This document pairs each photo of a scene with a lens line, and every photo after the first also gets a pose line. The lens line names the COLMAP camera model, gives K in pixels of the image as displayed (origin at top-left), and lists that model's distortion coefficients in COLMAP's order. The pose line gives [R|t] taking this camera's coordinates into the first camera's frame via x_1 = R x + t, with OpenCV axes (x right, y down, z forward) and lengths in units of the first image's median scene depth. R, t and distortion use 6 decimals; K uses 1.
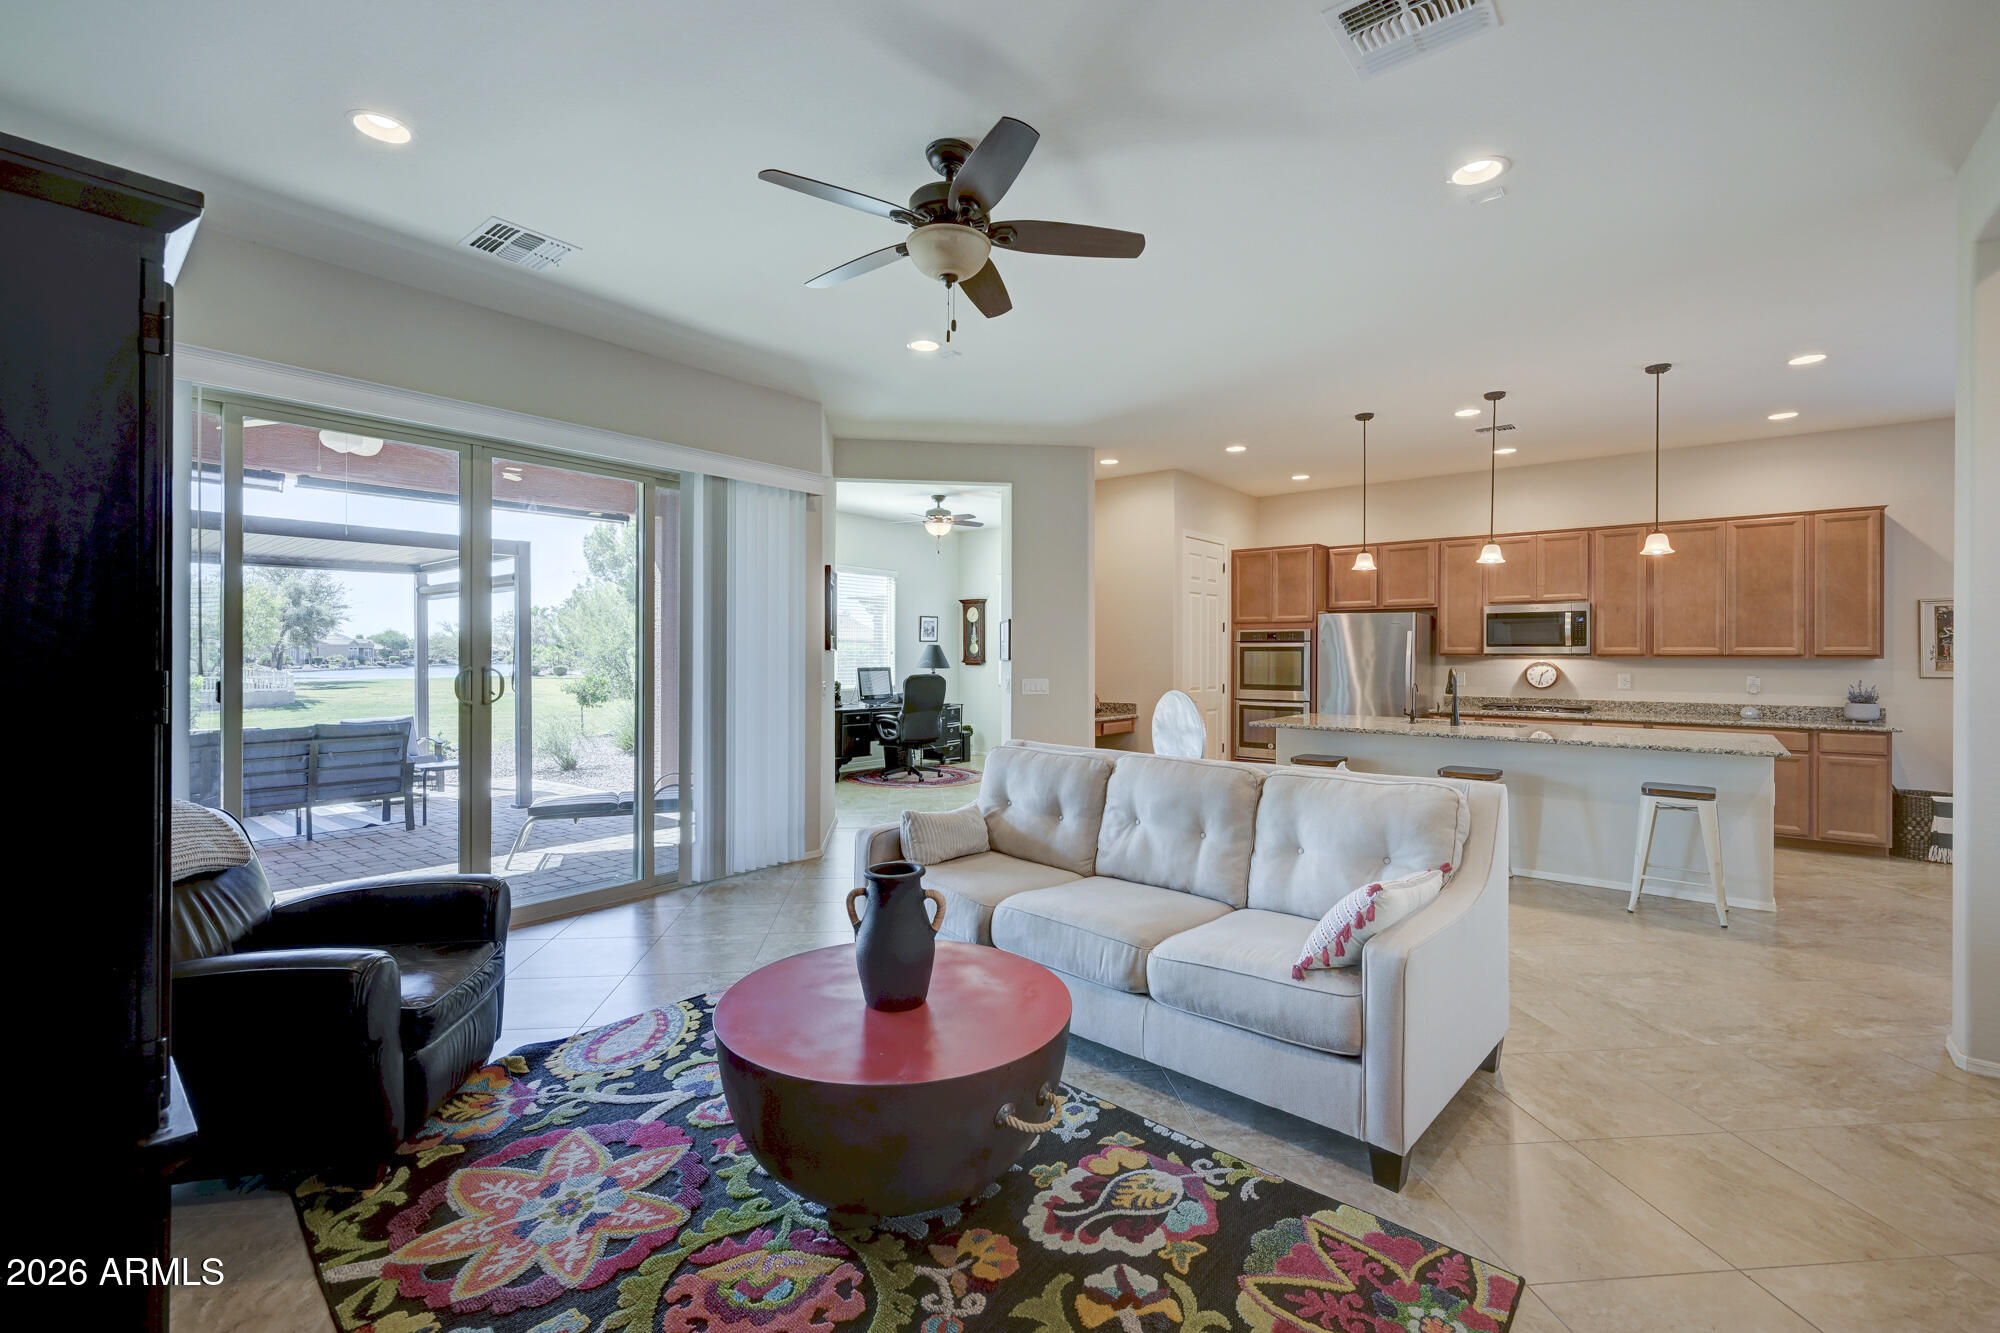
lens RADIAL K [[851.2, 0, 990.0], [0, 851.2, 654.0], [0, 0, 1]] dist [-0.001046, -0.000003]
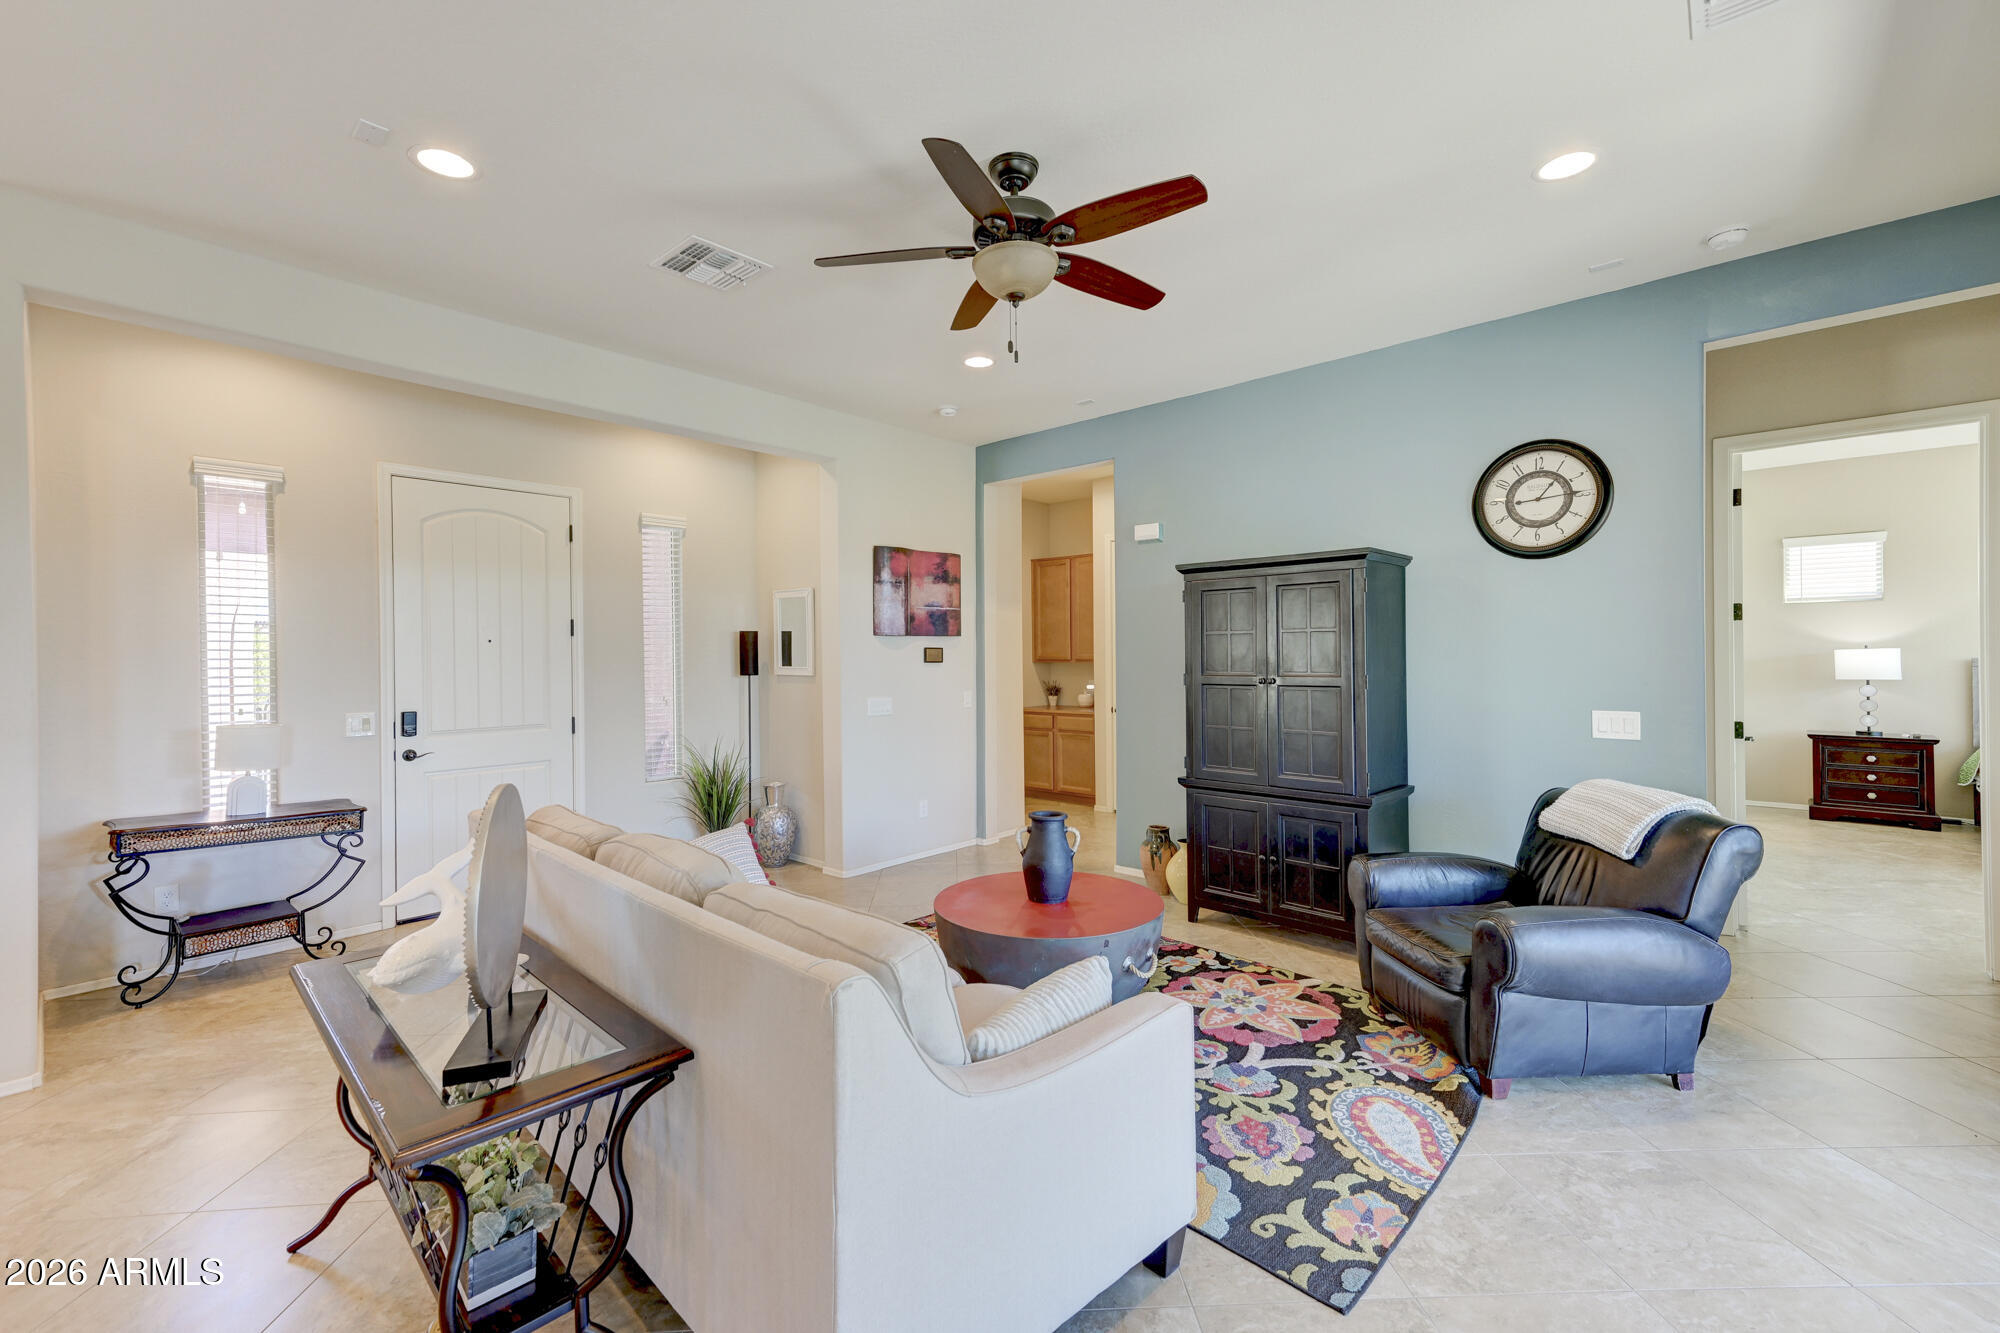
lens RADIAL K [[847.2, 0, 998.9], [0, 847.2, 653.6], [0, 0, 1]] dist [0.021633, -0.000036]
pose [[-0.999303, 0.005708, 0.036884, -0.026422], [0.005754, 0.999983, 0.001147, -0.012970], [-0.036877, 0.001359, -0.999319, 0.812066]]
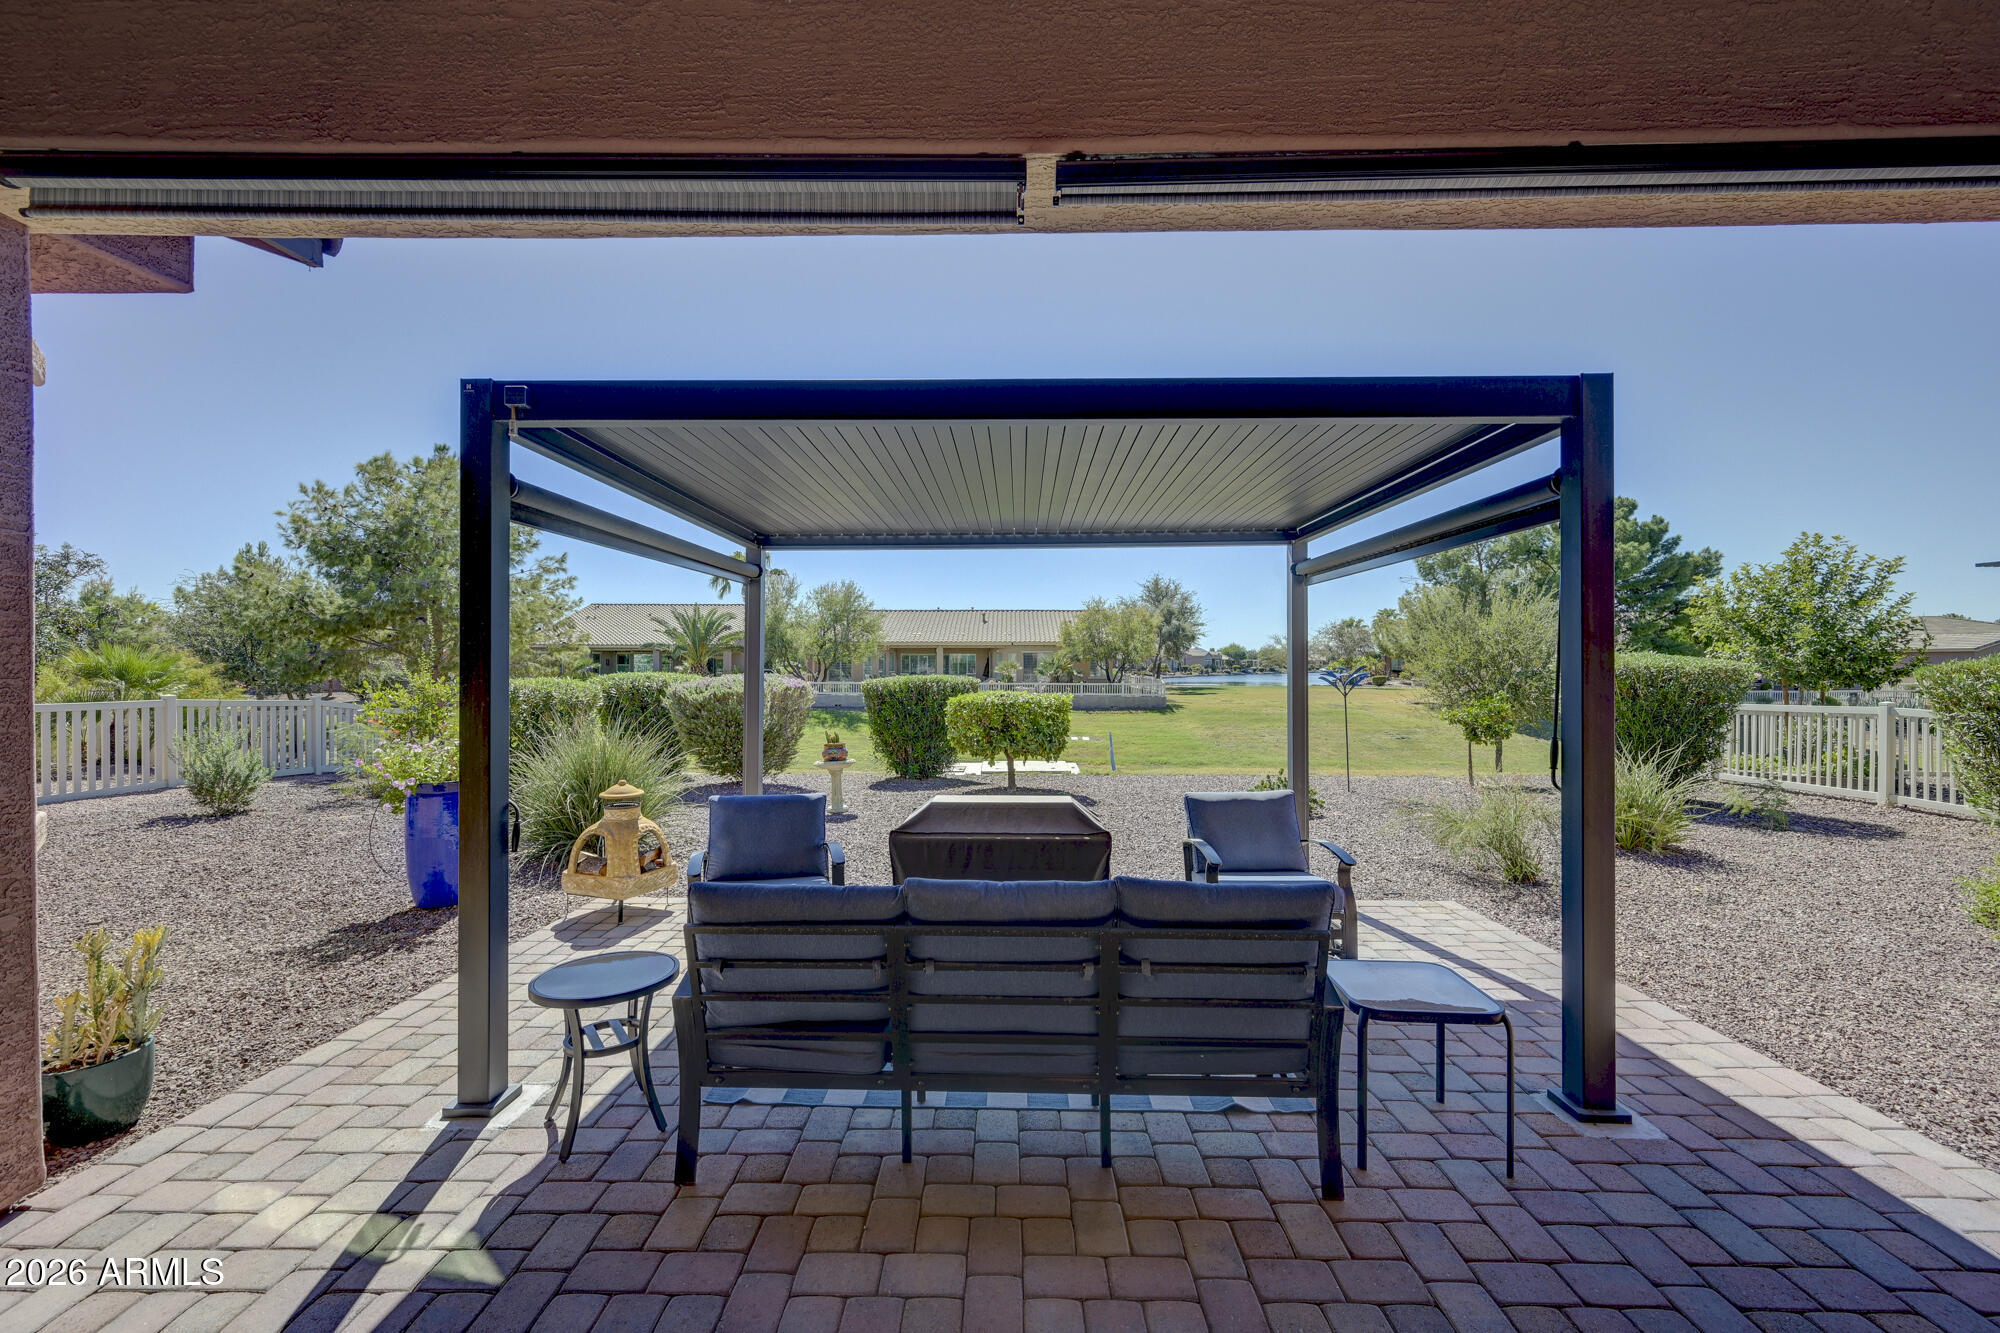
lens RADIAL K [[813.6, 0, 999.3], [0, 813.6, 662.7], [0, 0, 1]] dist [0.001056, 0.000404]
pose [[0.626543, -0.001204, -0.779386, -0.506841], [0.000873, 0.999999, -0.000843, -0.012654], [0.779387, -0.000152, 0.626543, 0.684206]]
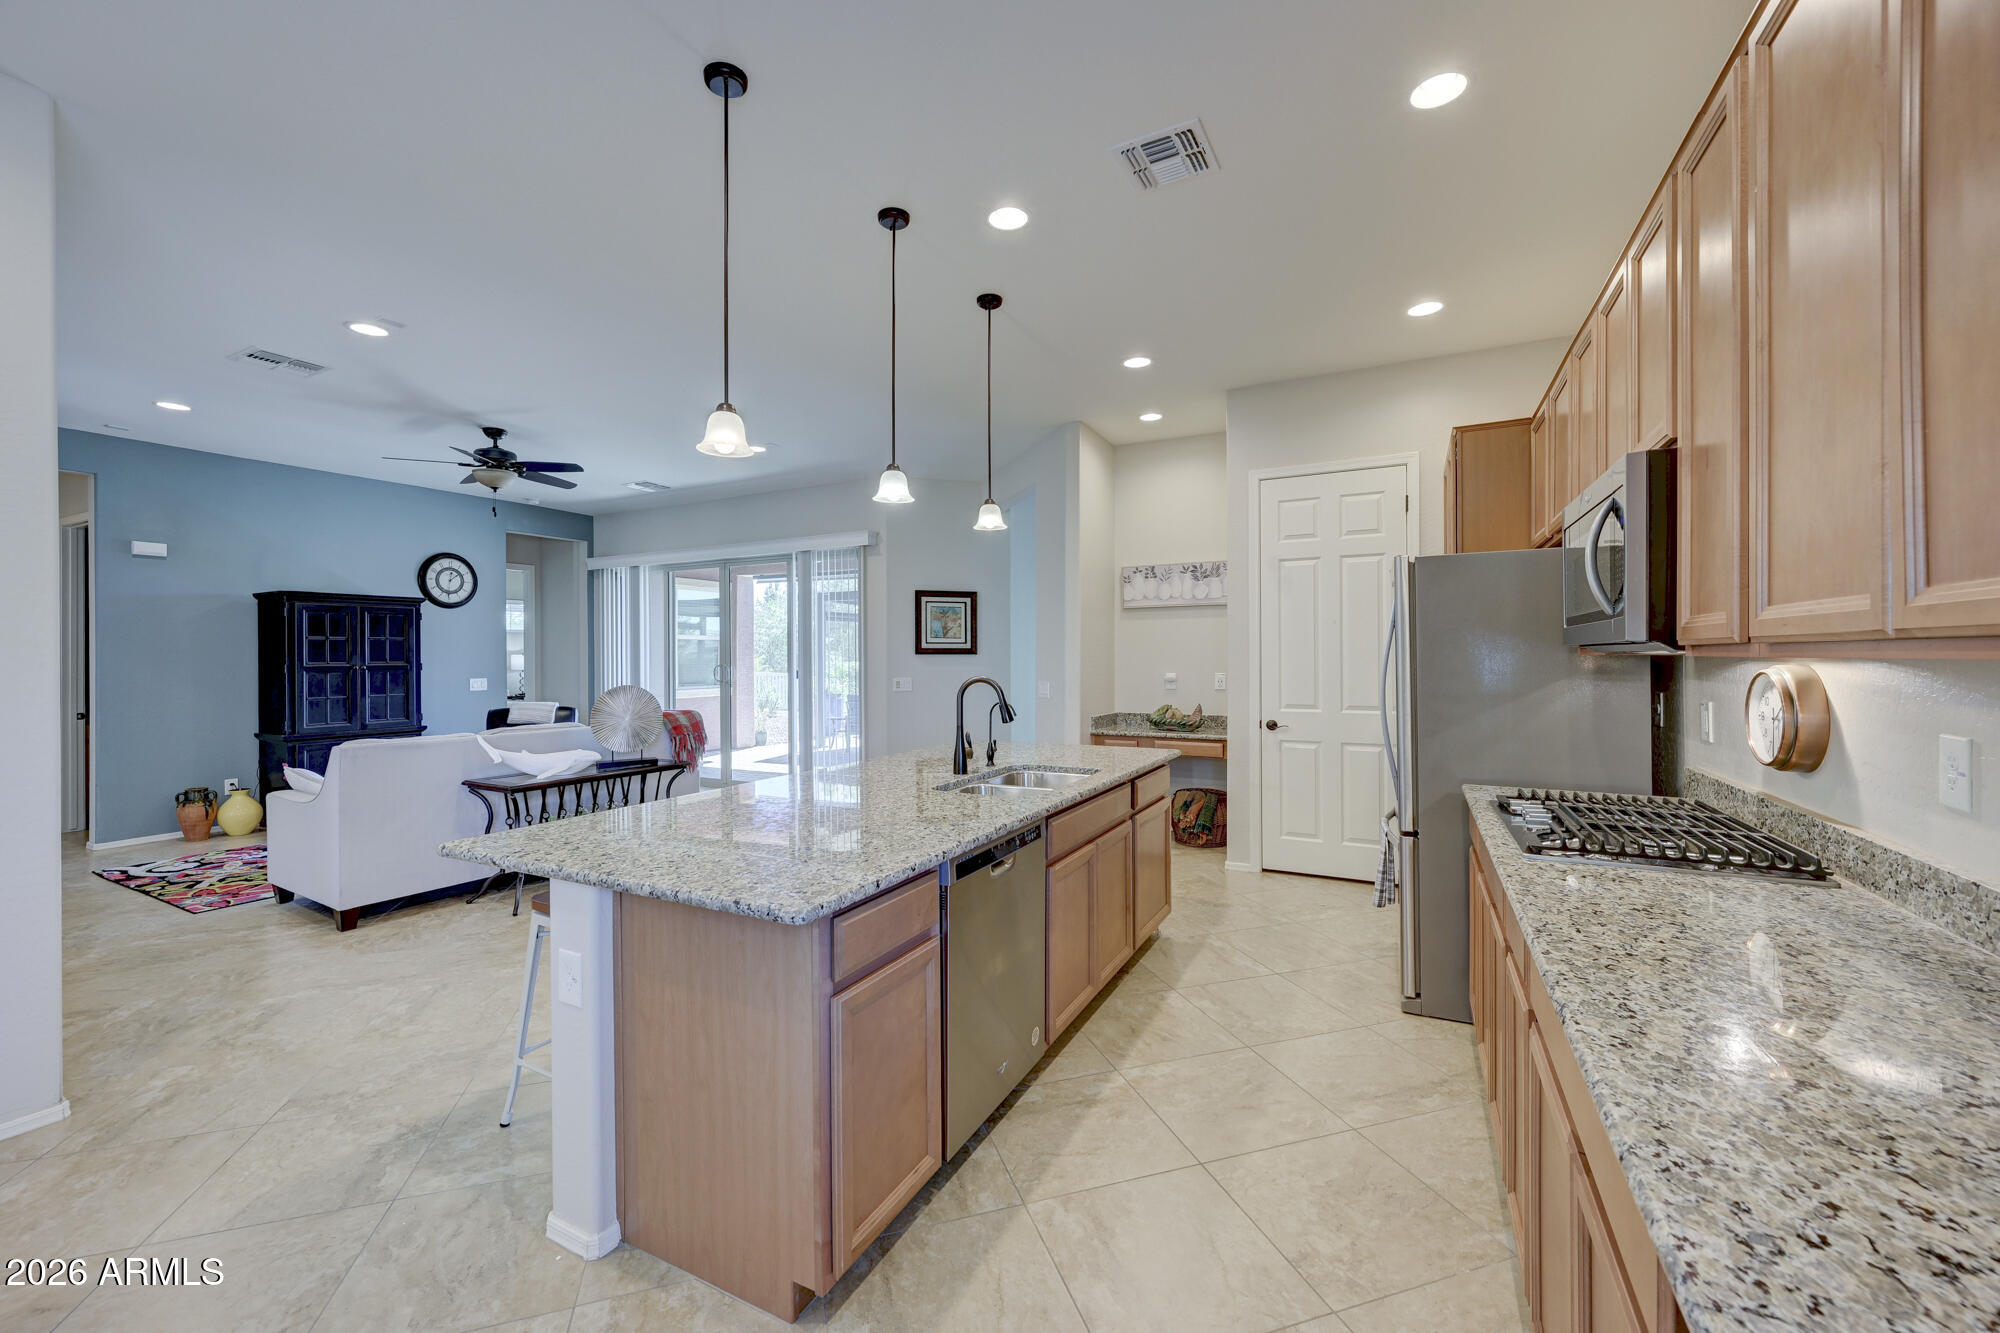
lens RADIAL K [[787.2, 0, 995.0], [0, 787.2, 657.2], [0, 0, 1]] dist [-0.001232, -0.000066]
pose [[0.213251, -0.003686, -0.976991, 0.897053], [0.007300, 0.999971, -0.002179, 0.003301], [0.976970, -0.006668, 0.213272, 0.745501]]
